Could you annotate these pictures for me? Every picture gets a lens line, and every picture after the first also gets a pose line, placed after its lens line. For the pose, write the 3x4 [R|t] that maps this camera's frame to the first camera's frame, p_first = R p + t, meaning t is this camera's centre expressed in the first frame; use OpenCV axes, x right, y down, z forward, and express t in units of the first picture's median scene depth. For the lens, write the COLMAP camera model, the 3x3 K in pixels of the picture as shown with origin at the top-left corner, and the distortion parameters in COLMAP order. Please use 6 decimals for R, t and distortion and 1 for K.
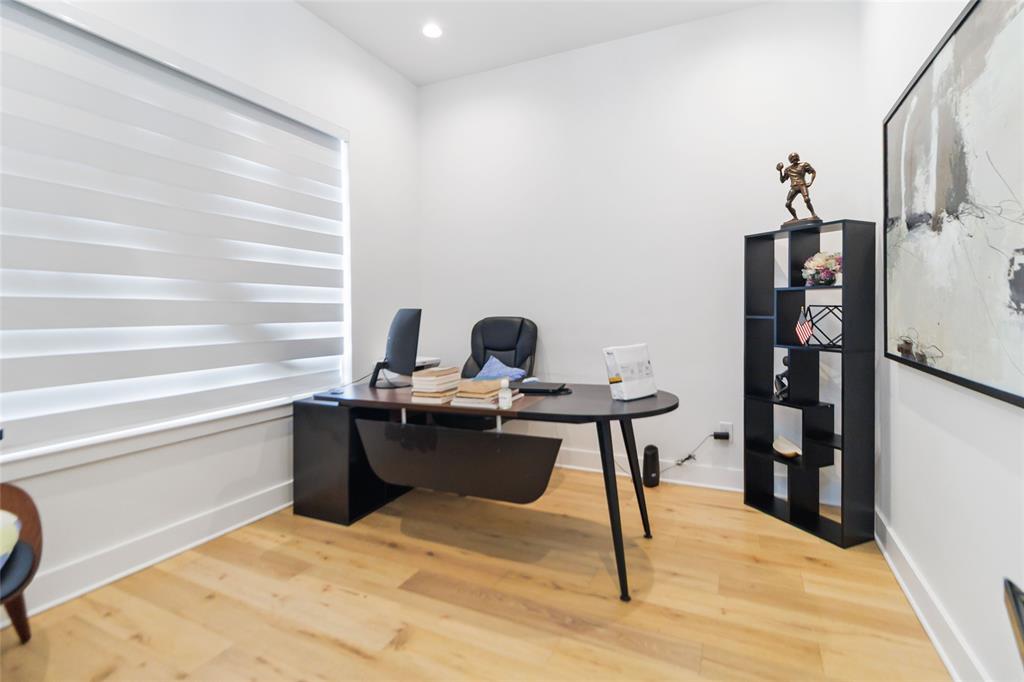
lens RADIAL K [[477.2, 0, 531.8], [0, 477.2, 312.2], [0, 0, 1]] dist [0.008491, -0.002201]
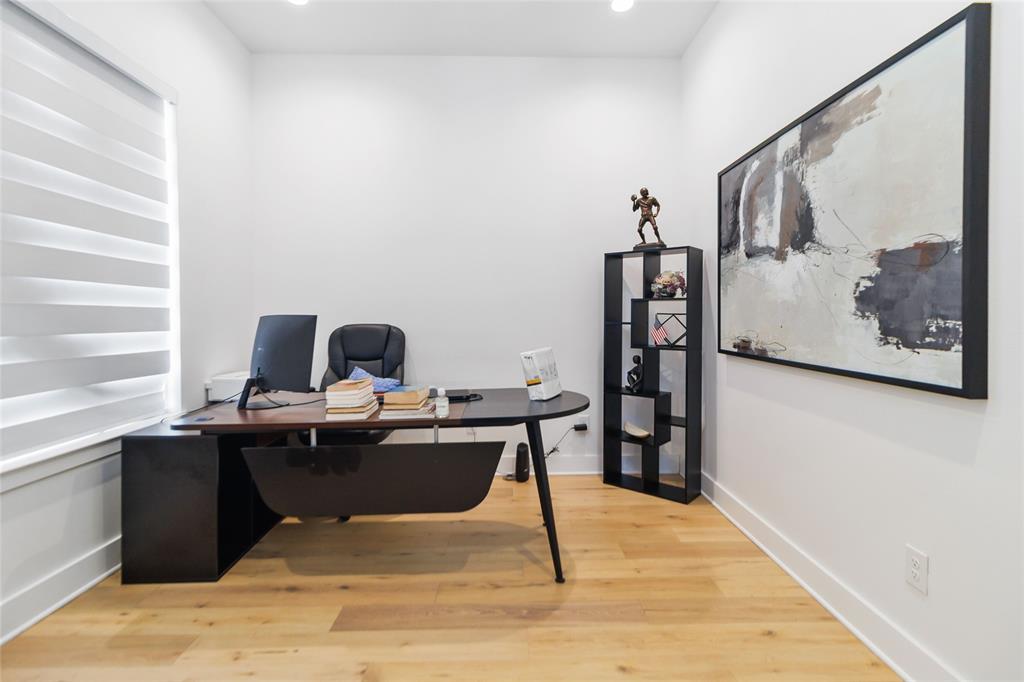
lens RADIAL K [[477.2, 0, 521.8], [0, 477.2, 320.7], [0, 0, 1]] dist [0.008491, -0.002201]
pose [[0.901762, -0.001098, 0.432232, -0.285935], [0.000303, 0.999998, 0.001909, 0.002397], [-0.432233, -0.001591, 0.901760, 0.043880]]
